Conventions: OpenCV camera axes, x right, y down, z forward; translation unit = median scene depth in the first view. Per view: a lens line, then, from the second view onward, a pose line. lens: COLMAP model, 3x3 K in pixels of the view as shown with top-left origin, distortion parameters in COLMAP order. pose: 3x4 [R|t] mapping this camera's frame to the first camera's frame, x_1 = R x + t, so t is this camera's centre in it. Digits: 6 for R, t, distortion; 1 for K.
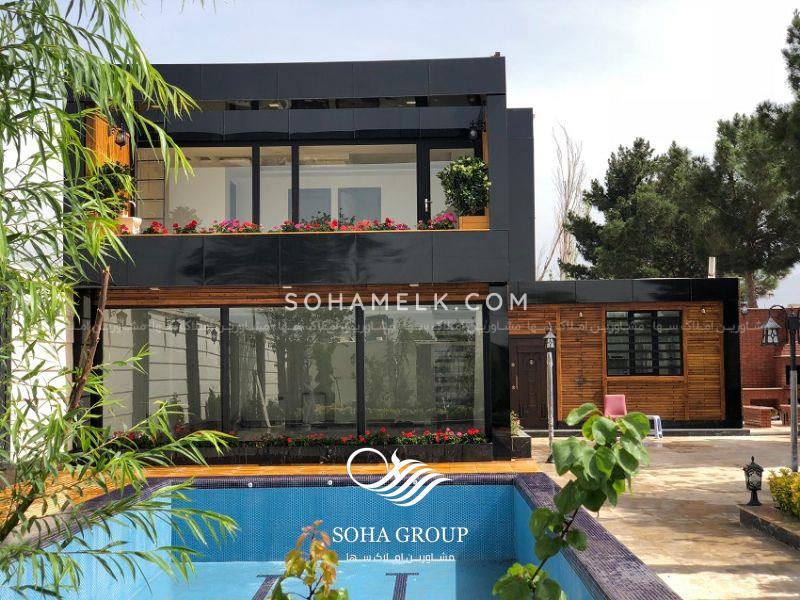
lens RADIAL K [[1188.2, 0, 400.0], [0, 1188.2, 300.0], [0, 0, 1]] dist [0.088803, -0.373361]
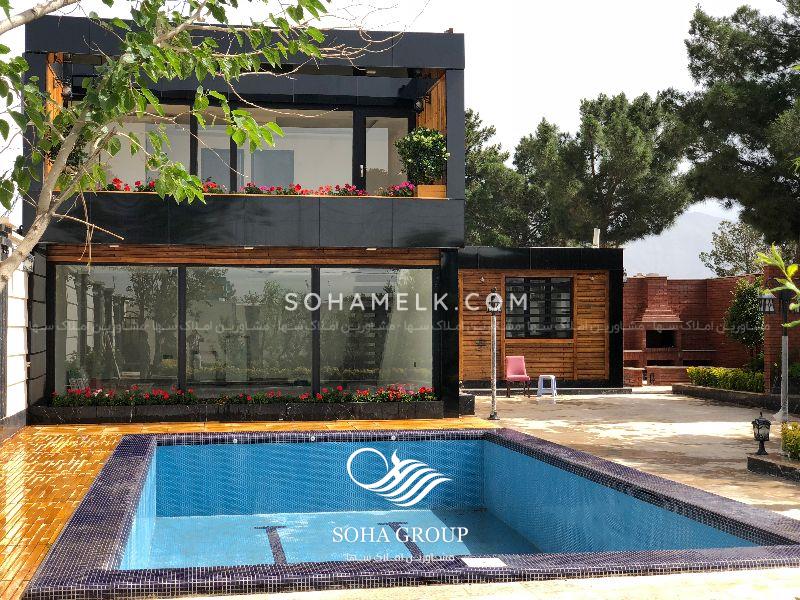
lens RADIAL K [[1188.2, 0, 400.0], [0, 1188.2, 300.0], [0, 0, 1]] dist [0.088803, -0.373361]
pose [[0.979855, 0.017155, 0.198971, -0.135970], [-0.023855, 0.999225, 0.031323, -0.001209], [-0.198279, -0.035439, 0.979505, -0.019141]]
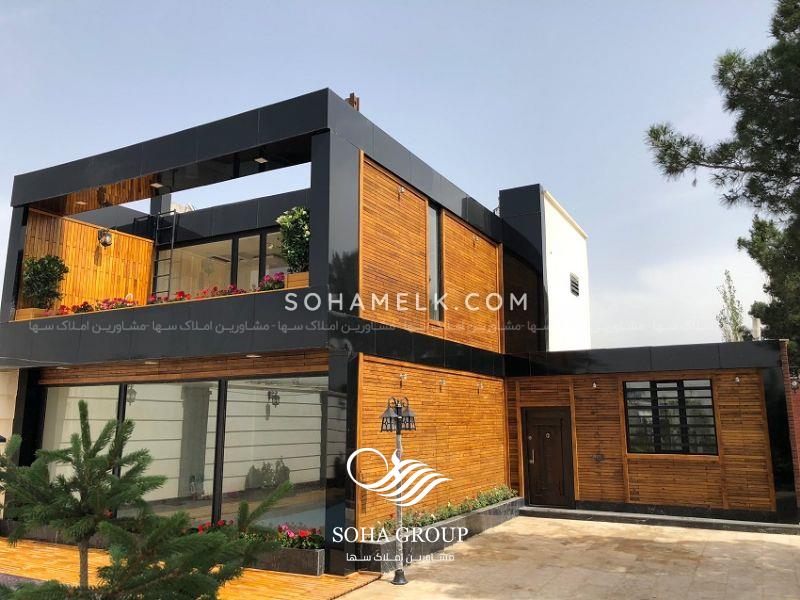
lens RADIAL K [[654.8, 0, 402.2], [0, 654.8, 297.0], [0, 0, 1]] dist [0.040657, -0.055563]
pose [[0.894747, -0.073151, -0.440542, 0.265819], [0.018064, 0.991614, -0.127966, 0.006816], [0.446209, 0.106540, 0.888565, 0.486091]]
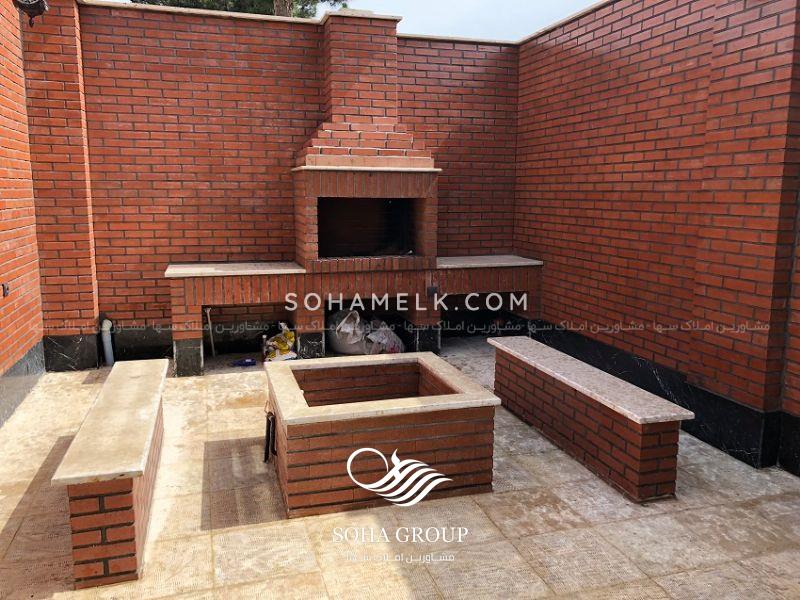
lens RADIAL K [[654.8, 0, 402.2], [0, 654.8, 297.0], [0, 0, 1]] dist [0.040657, -0.055563]
pose [[0.950381, -0.031958, 0.309442, 0.353747], [-0.035318, 0.977194, 0.209391, 0.052874], [-0.309077, -0.209930, 0.927578, 1.005996]]
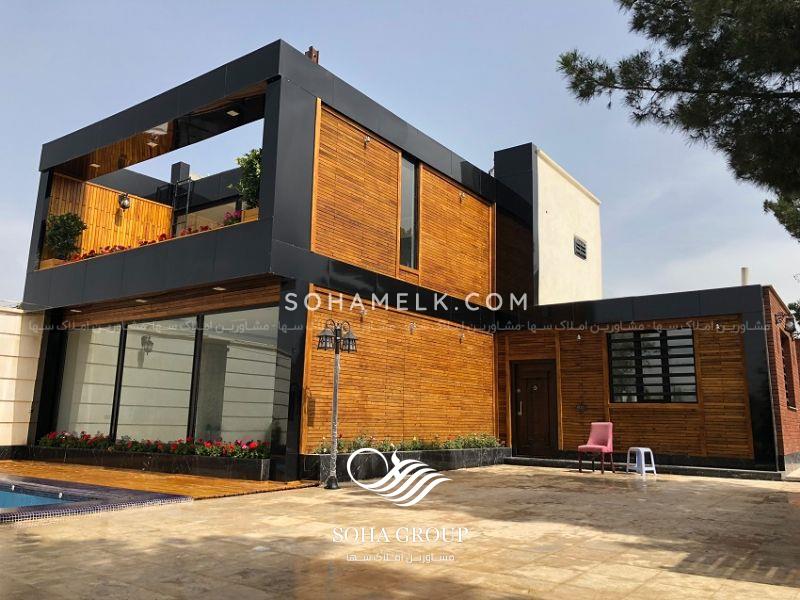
lens RADIAL K [[654.8, 0, 402.2], [0, 654.8, 297.0], [0, 0, 1]] dist [0.040657, -0.055563]
pose [[0.830019, -0.078391, -0.552198, 0.347667], [0.002879, 0.990662, -0.136309, 0.054672], [0.557727, 0.111549, 0.822494, 0.512549]]
